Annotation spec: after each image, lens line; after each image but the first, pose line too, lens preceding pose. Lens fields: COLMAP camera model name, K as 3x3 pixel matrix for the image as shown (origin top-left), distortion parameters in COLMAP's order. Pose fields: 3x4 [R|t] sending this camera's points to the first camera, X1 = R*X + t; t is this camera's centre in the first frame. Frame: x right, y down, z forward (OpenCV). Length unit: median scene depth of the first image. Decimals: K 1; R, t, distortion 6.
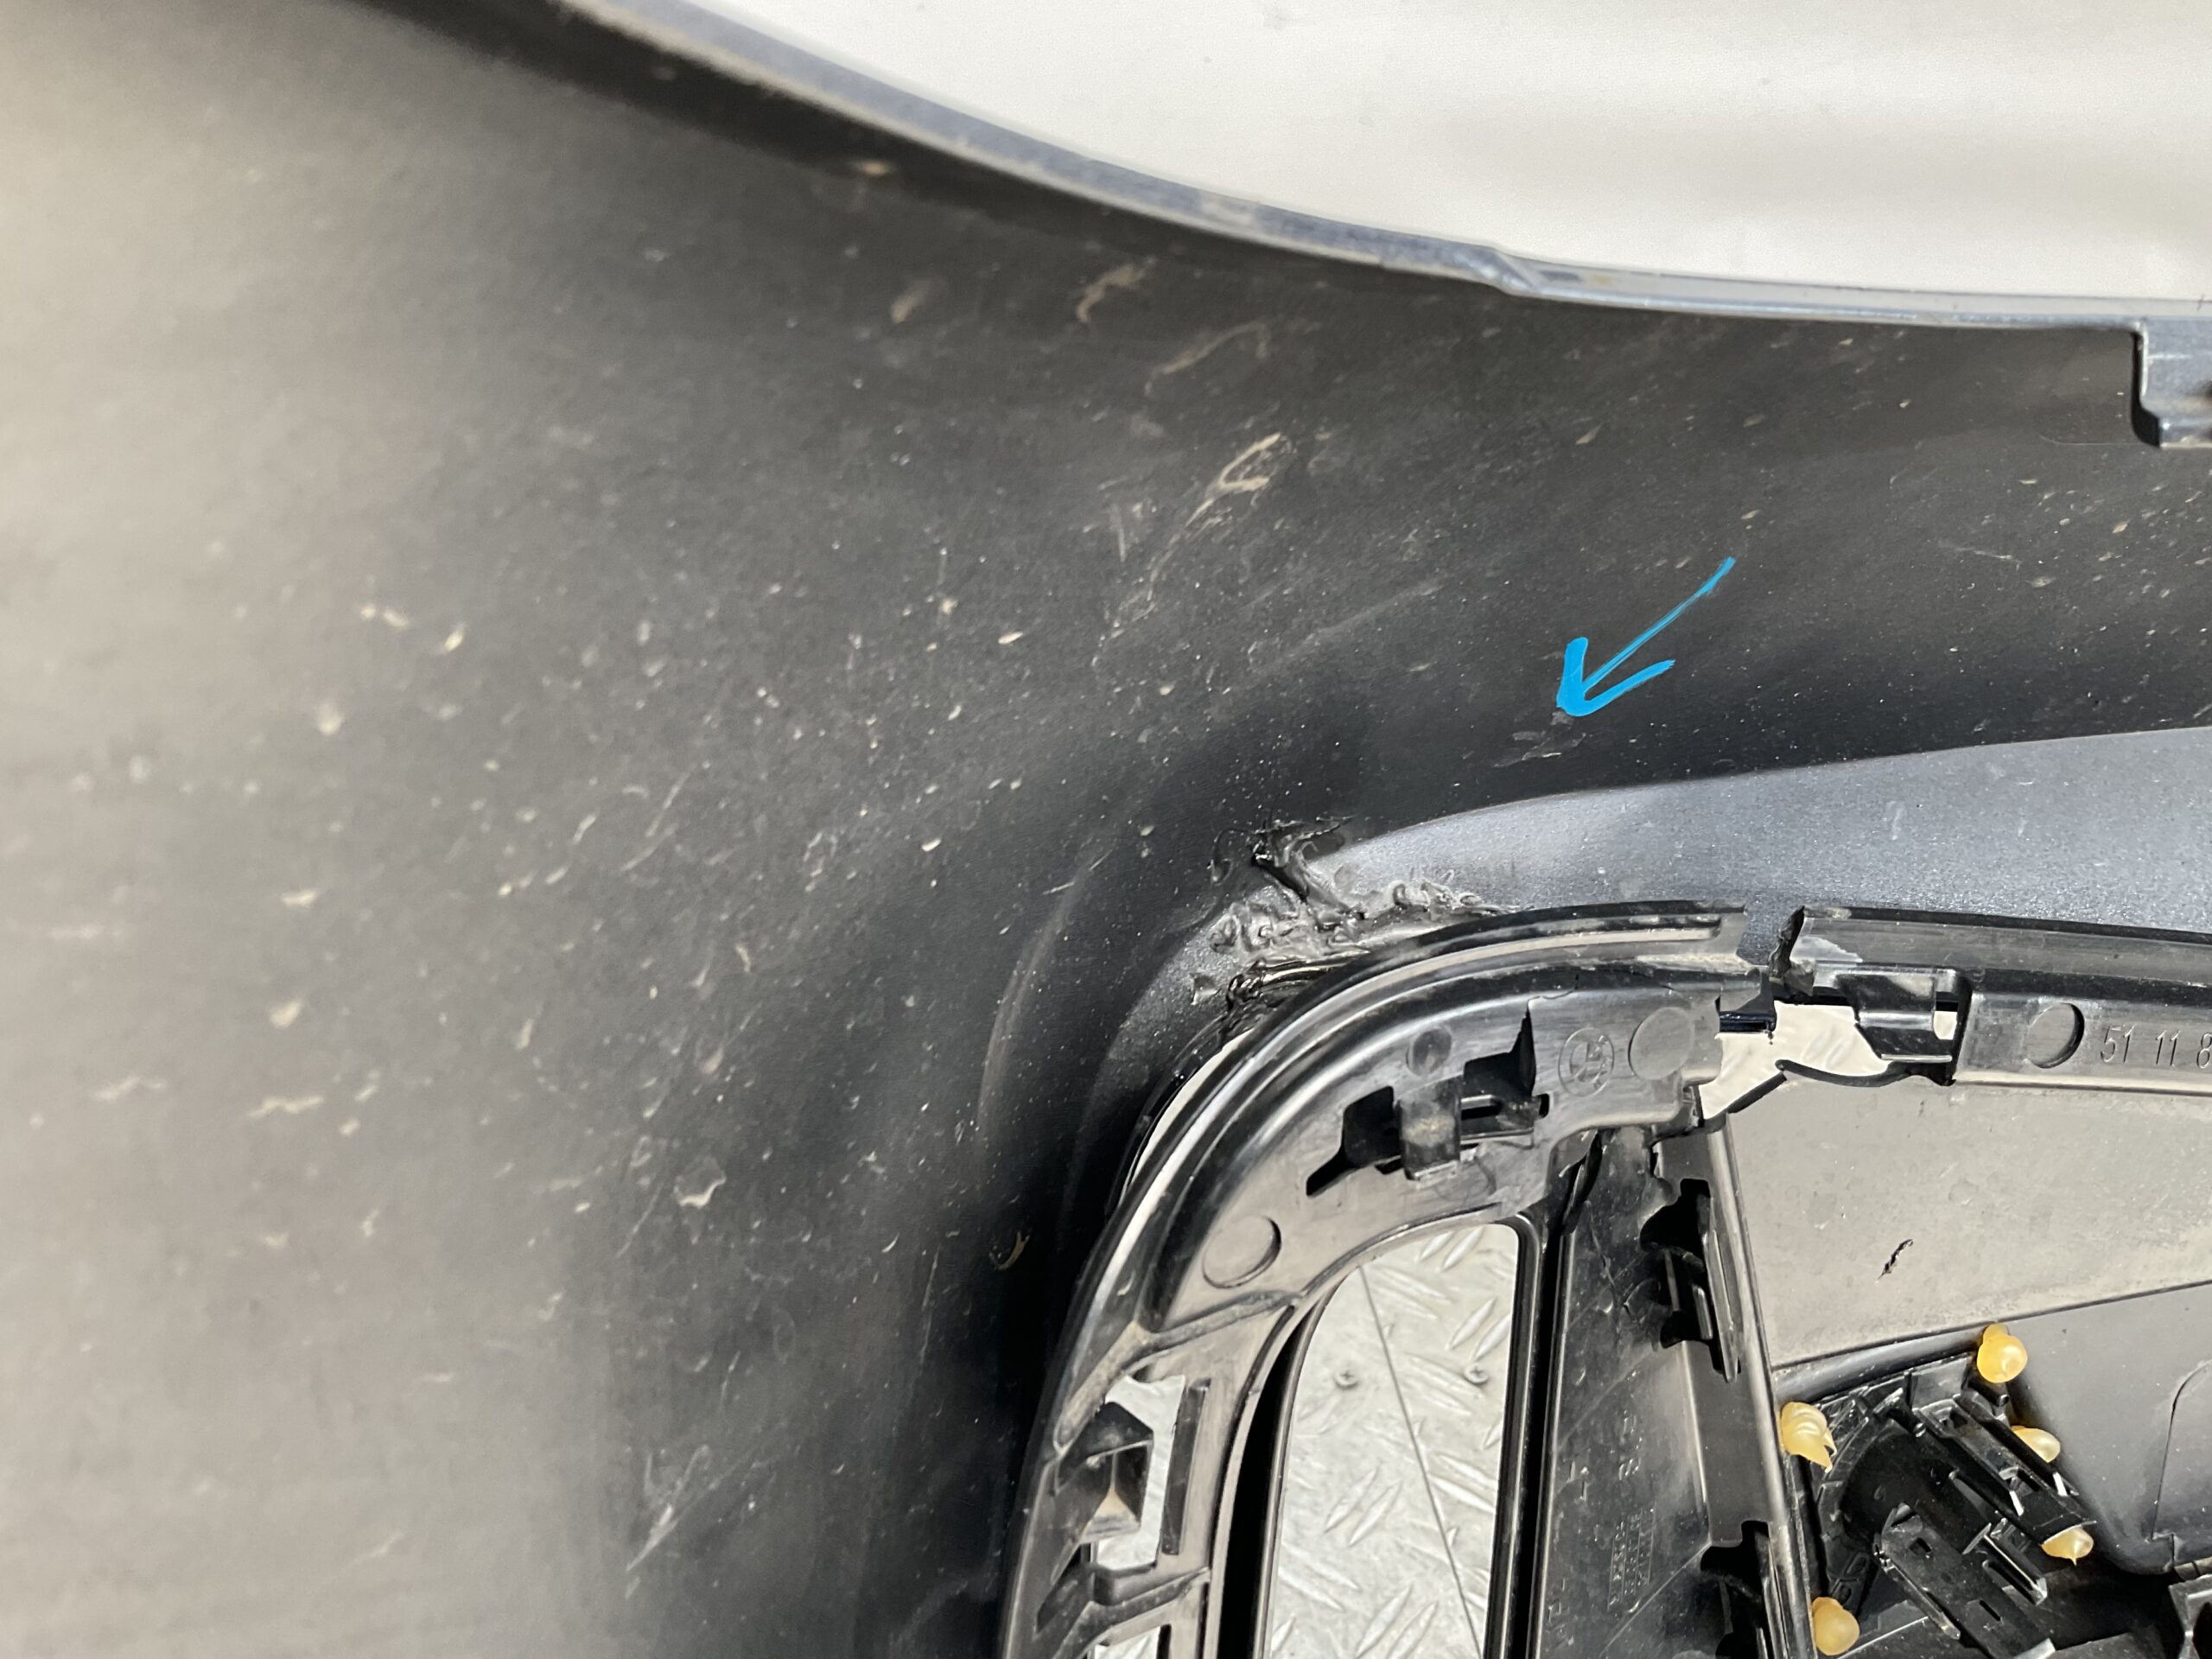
lens RADIAL K [[1806.2, 0, 1100.0], [0, 1806.2, 838.2], [0, 0, 1]] dist [0.129986, -0.284223]
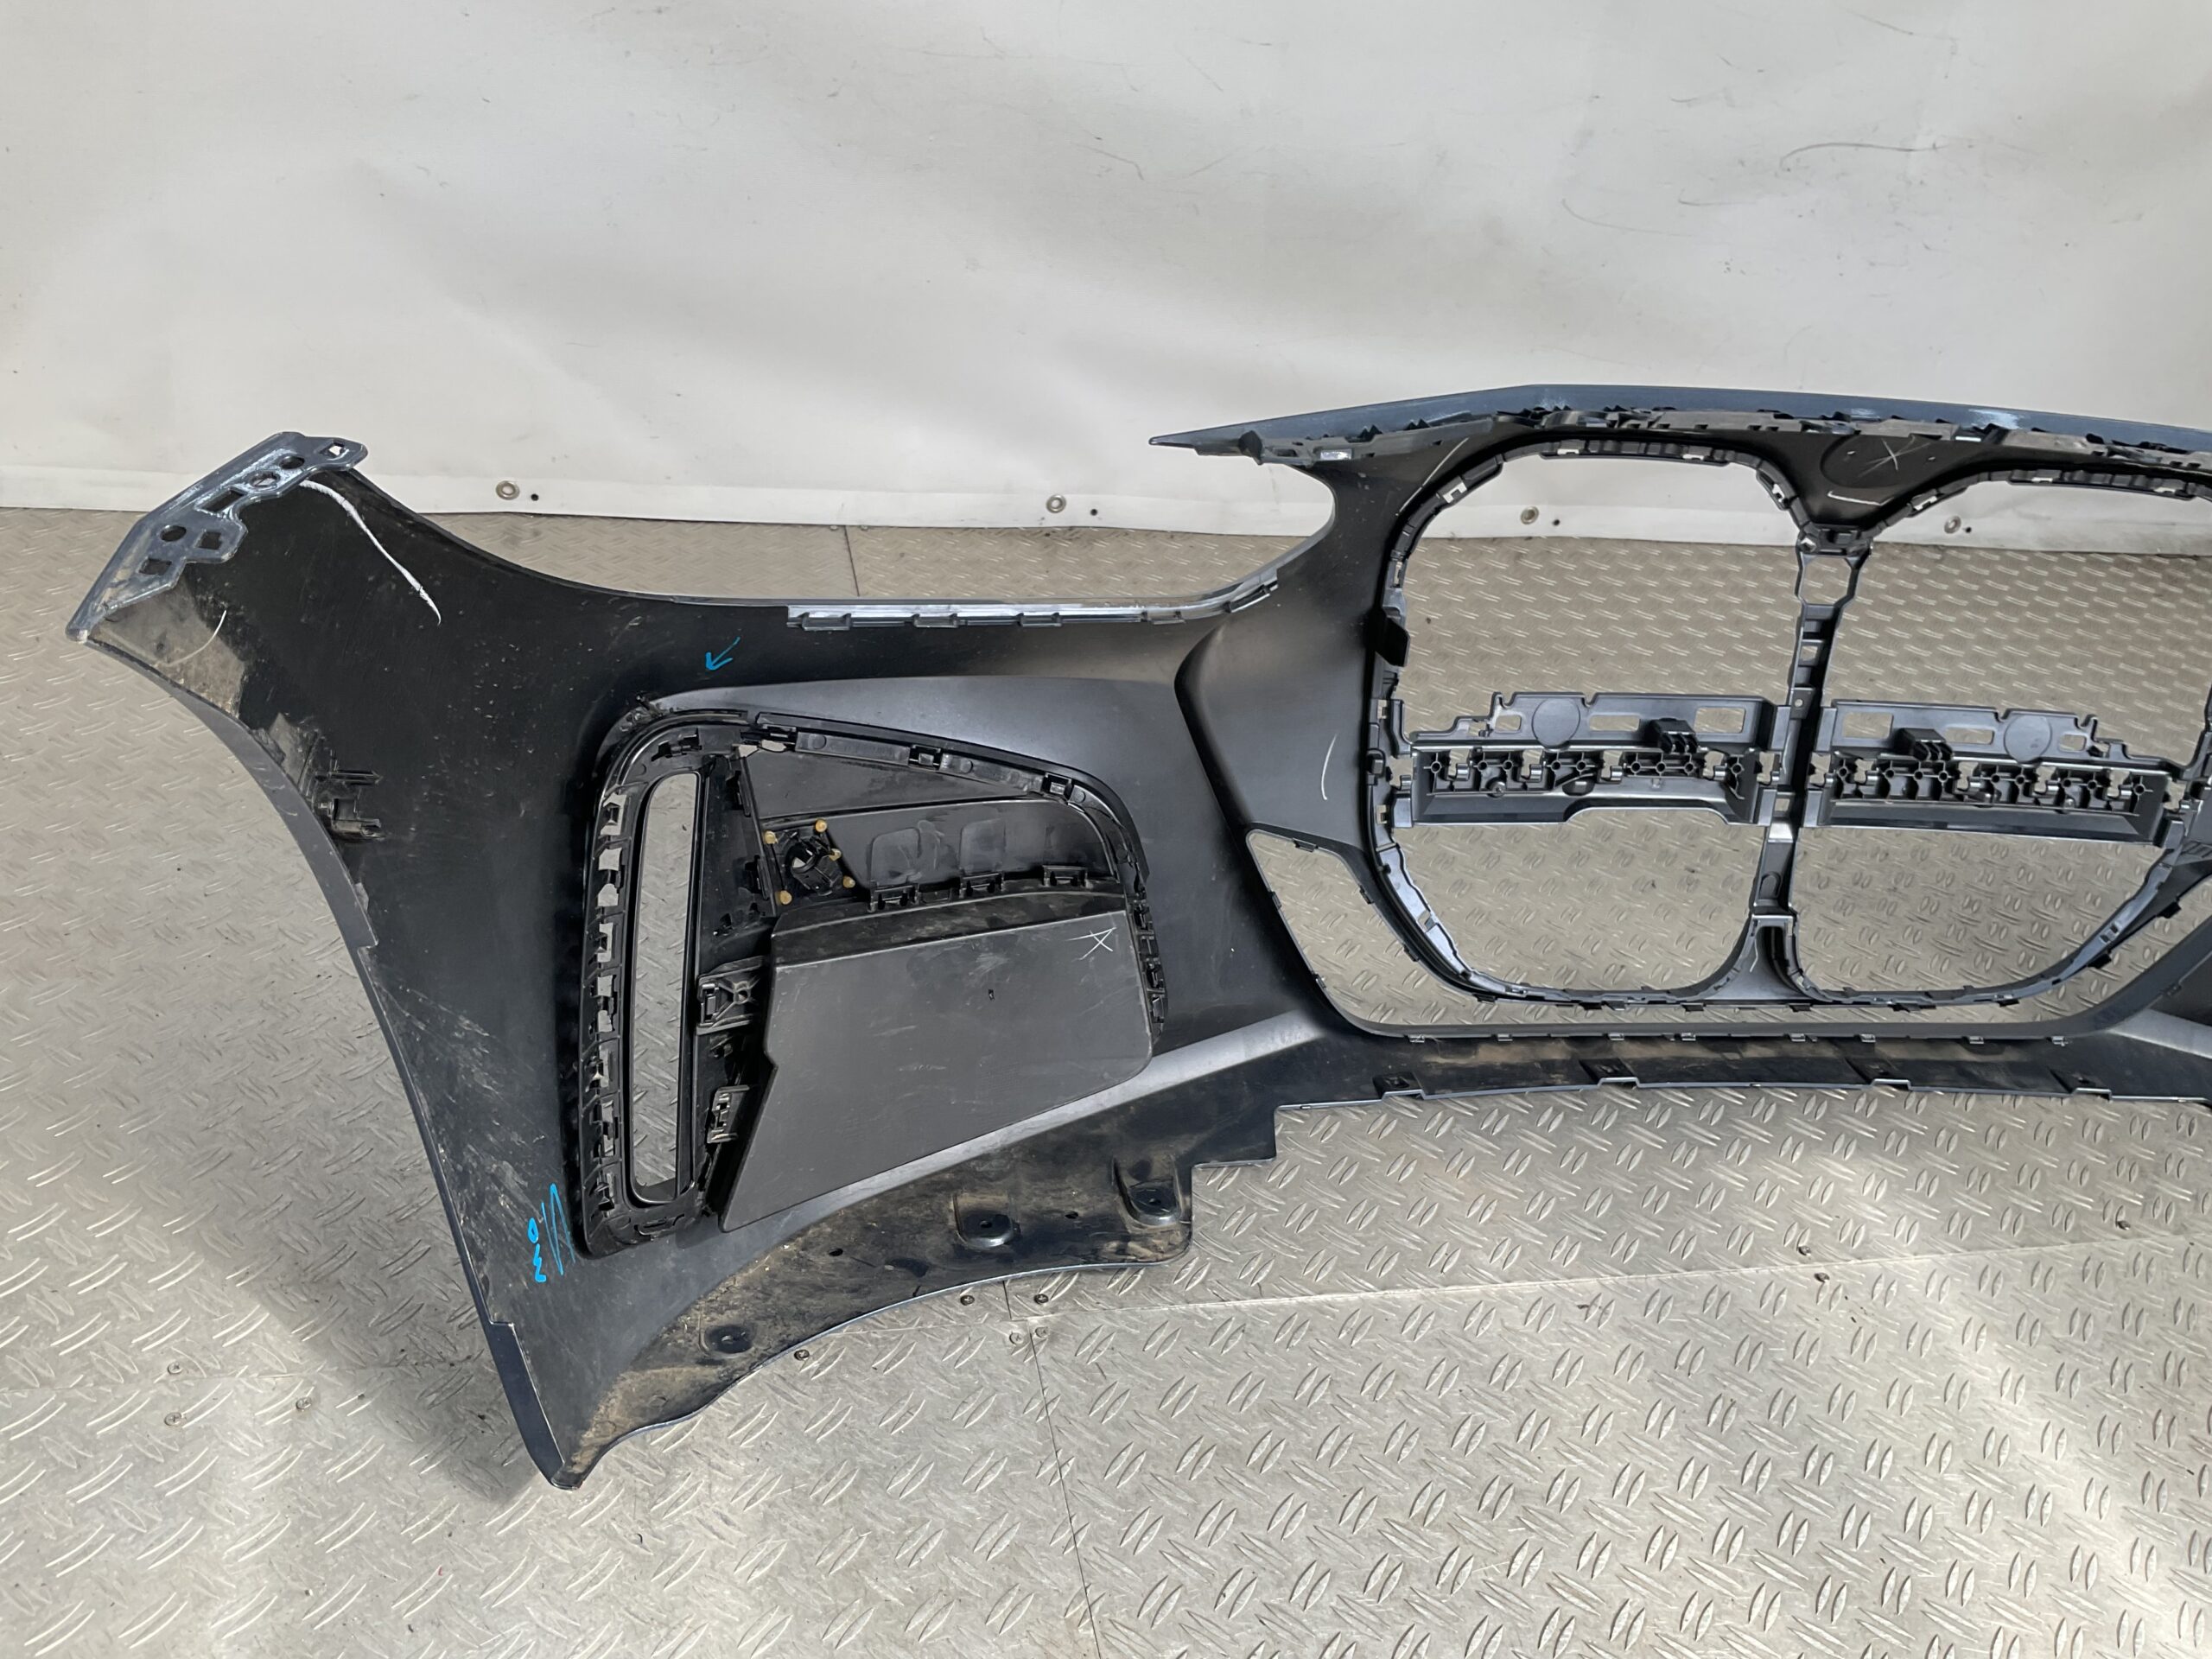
lens RADIAL K [[1806.2, 0, 1100.0], [0, 1806.2, 838.2], [0, 0, 1]] dist [0.129986, -0.284223]
pose [[0.932110, -0.000994, 0.362175, -0.448270], [-0.019500, 0.998408, 0.052927, 0.091314], [-0.361651, -0.056396, 0.930606, -3.374395]]
